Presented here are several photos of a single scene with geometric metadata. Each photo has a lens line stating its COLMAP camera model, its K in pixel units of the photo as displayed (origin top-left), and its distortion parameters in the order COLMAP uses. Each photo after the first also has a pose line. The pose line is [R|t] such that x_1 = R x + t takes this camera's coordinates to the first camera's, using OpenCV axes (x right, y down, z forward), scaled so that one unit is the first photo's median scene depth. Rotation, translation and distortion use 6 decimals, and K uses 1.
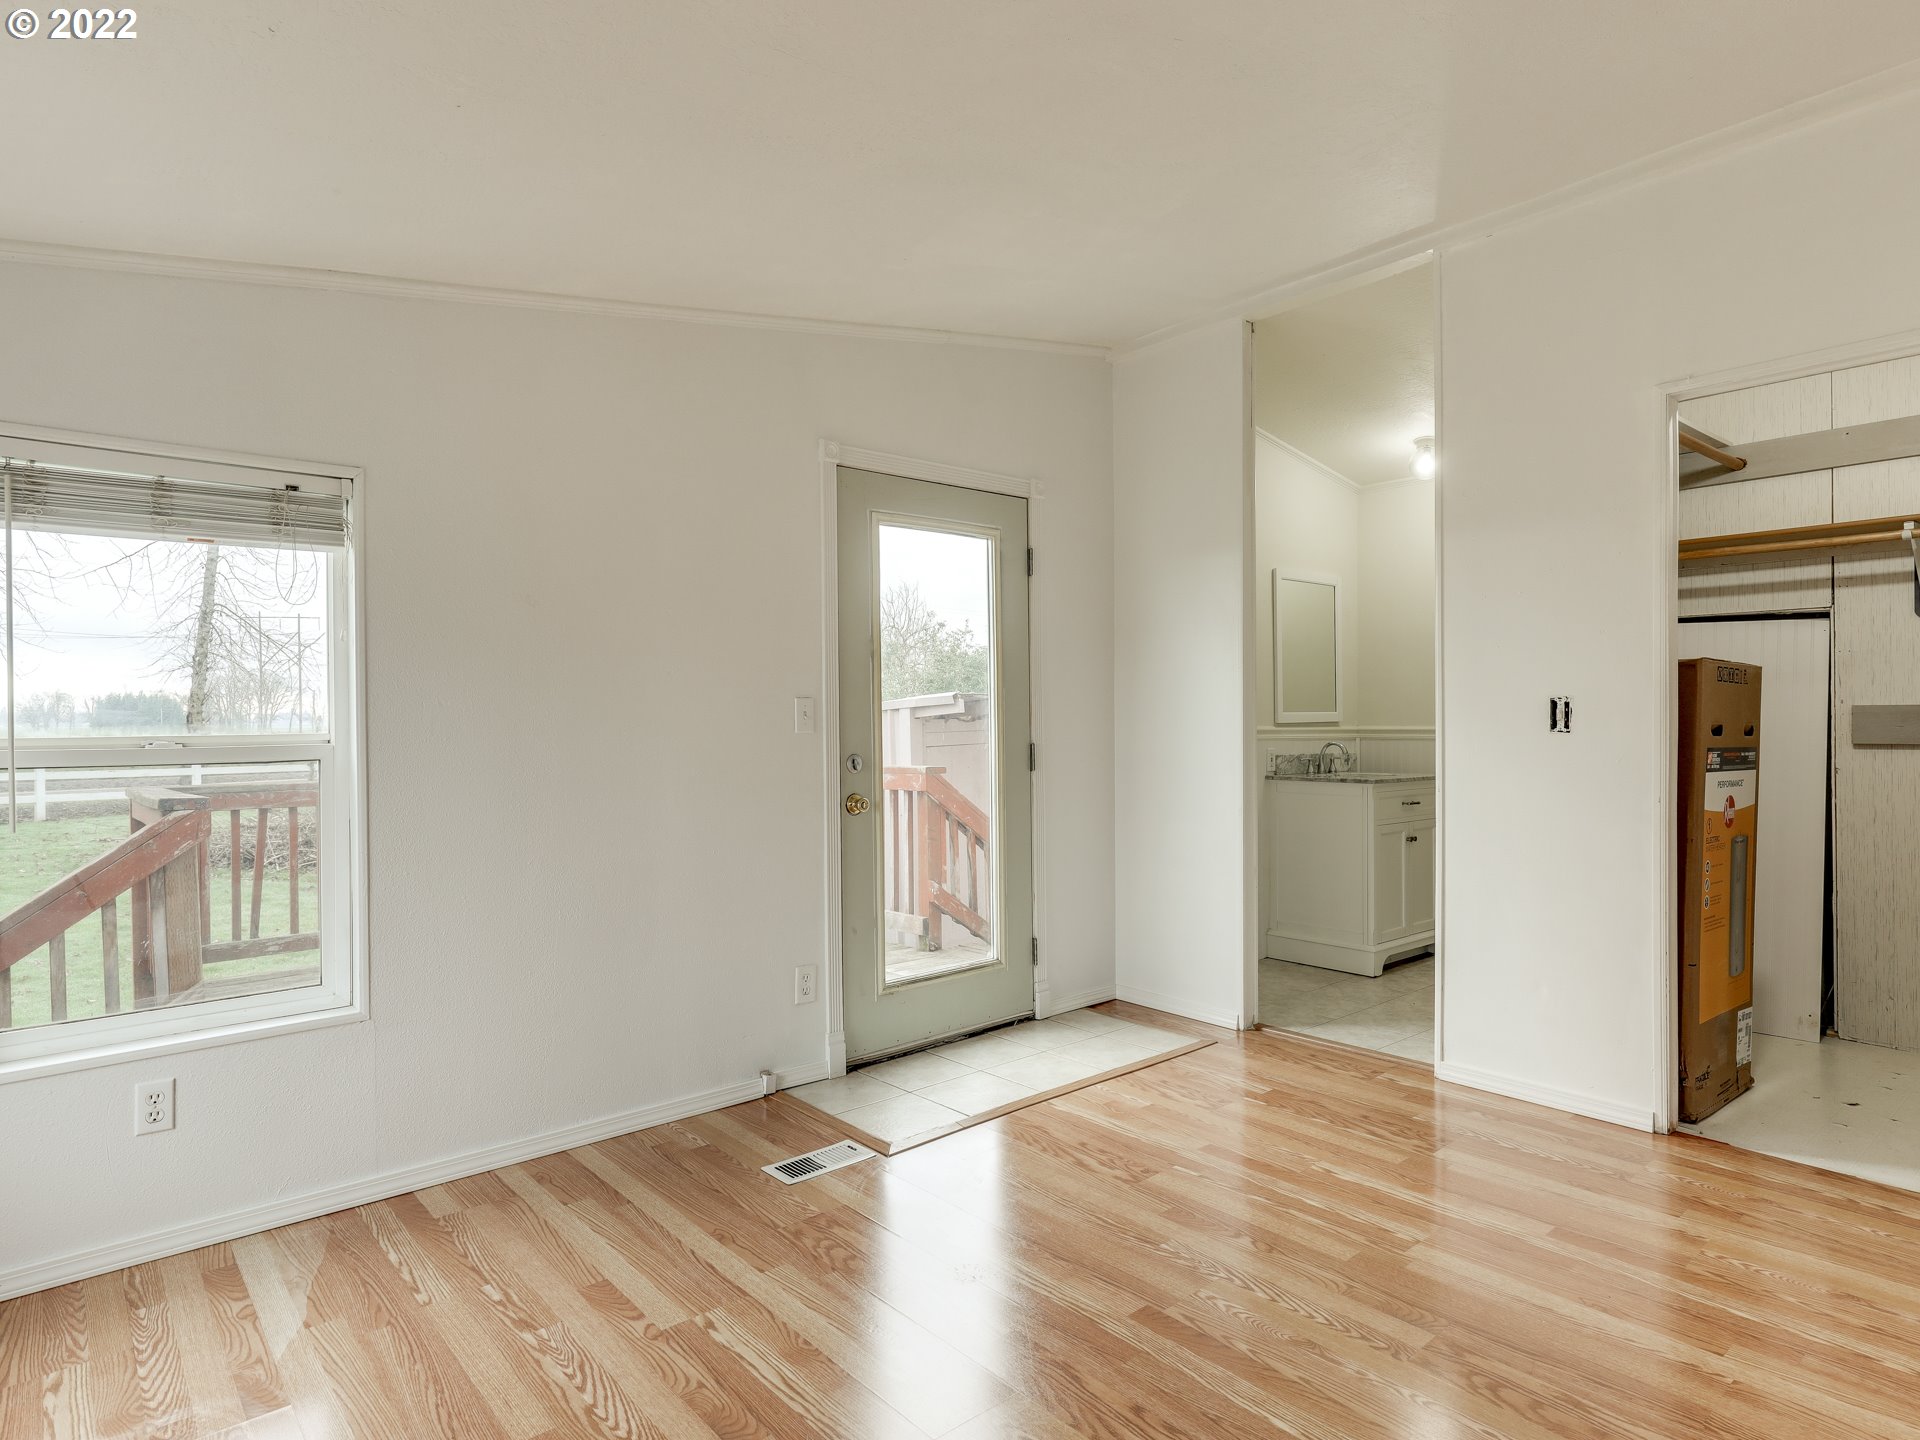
lens RADIAL K [[1067.1, 0, 955.8], [0, 1067.1, 719.8], [0, 0, 1]] dist [0.004550, -0.001457]
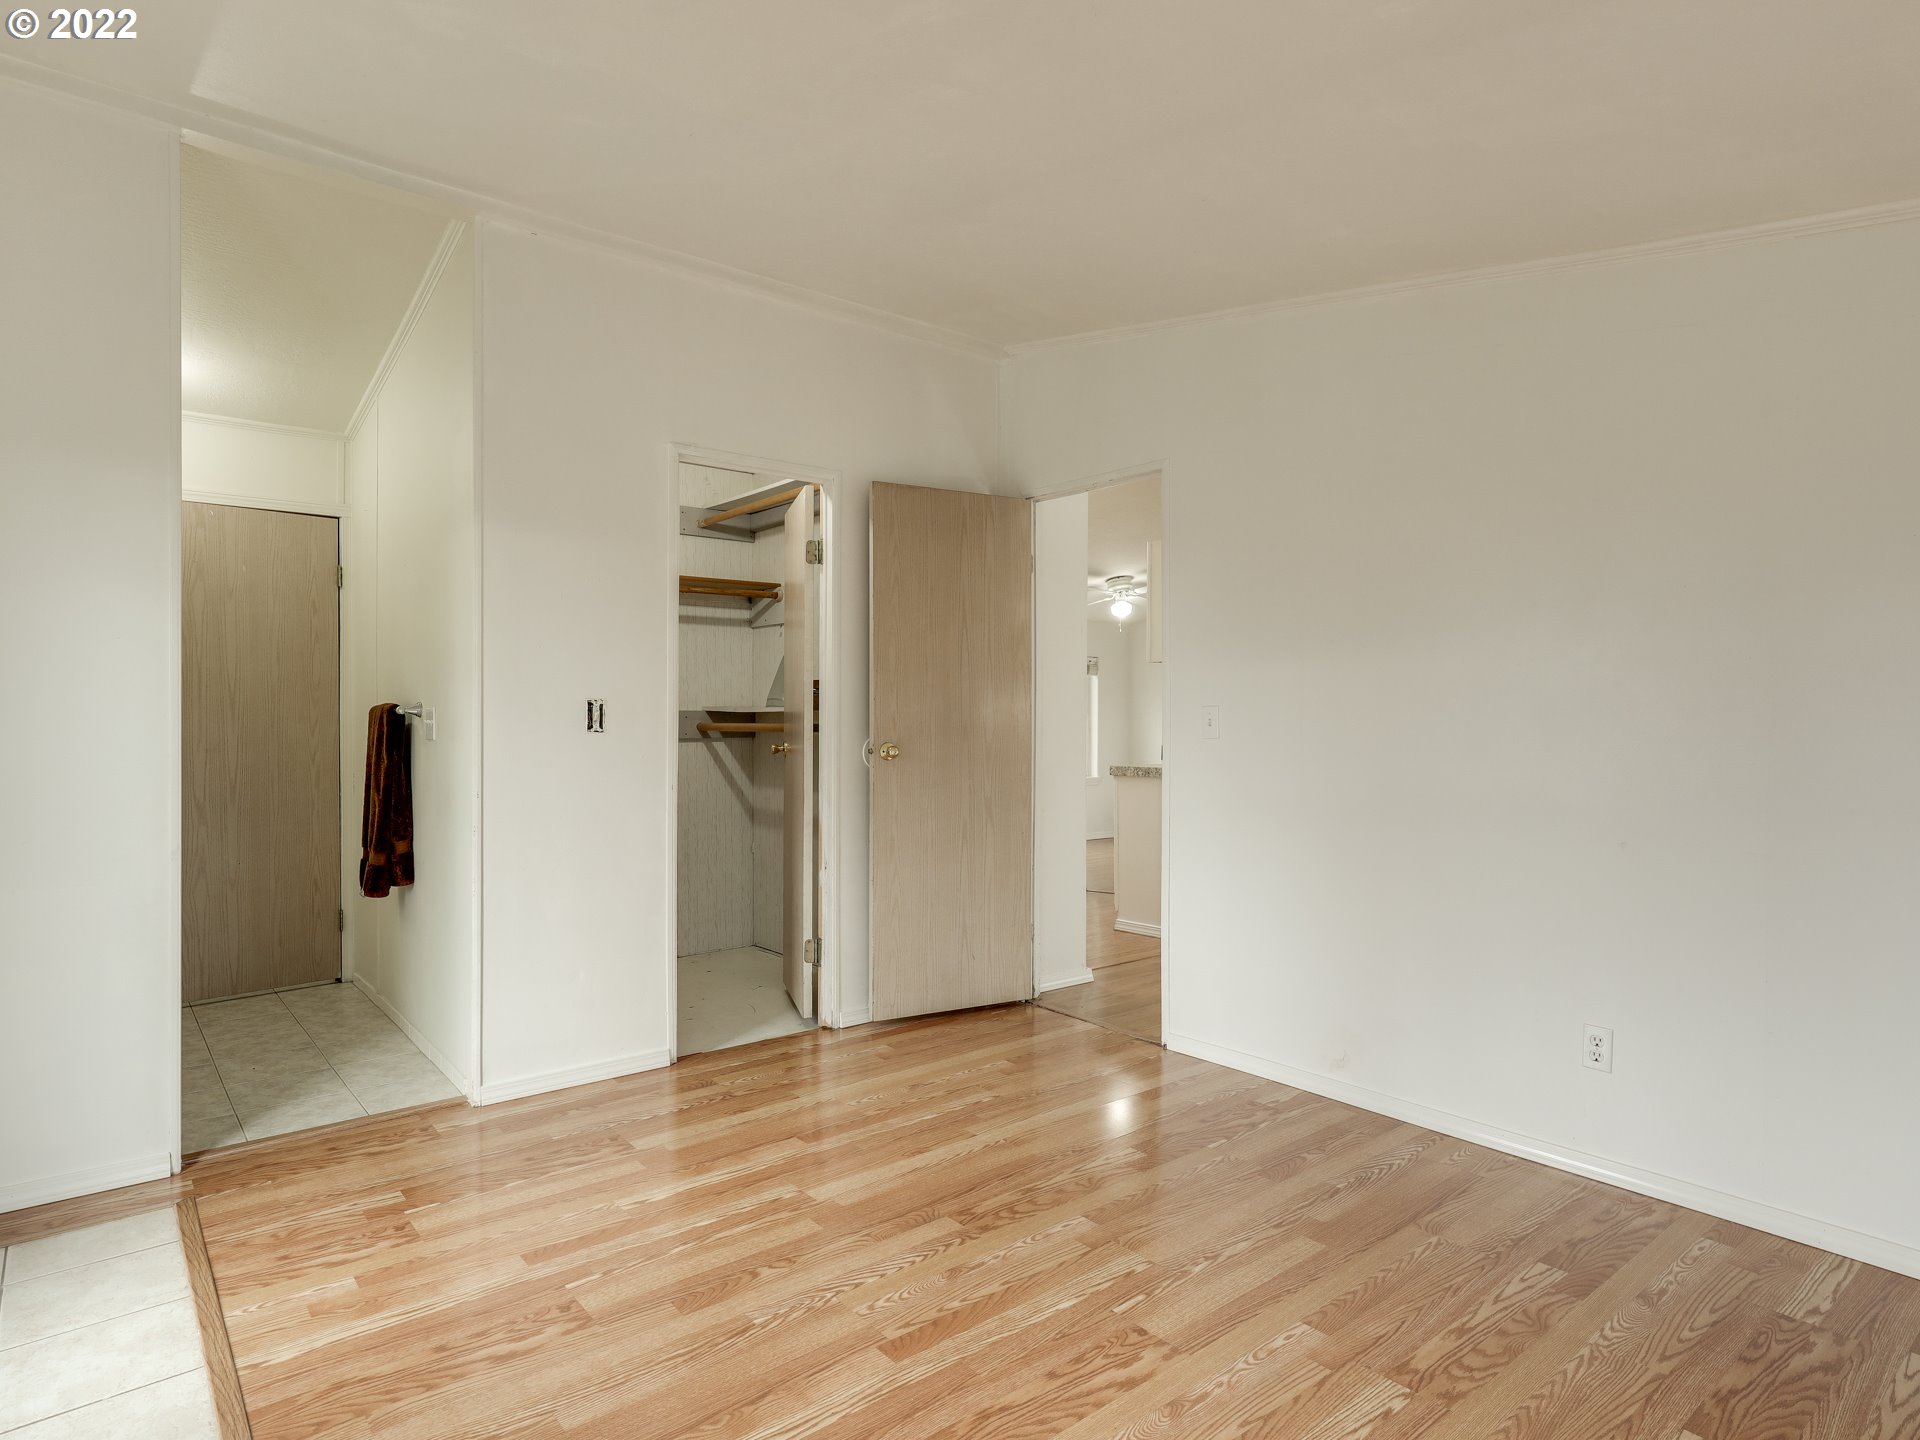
lens RADIAL K [[1067.1, 0, 955.8], [0, 1067.1, 719.8], [0, 0, 1]] dist [0.004550, -0.001457]
pose [[0.025277, 0.005932, 0.999663, -0.535902], [-0.005317, 0.999969, -0.005800, 0.003751], [-0.999666, -0.005169, 0.025308, 0.646843]]
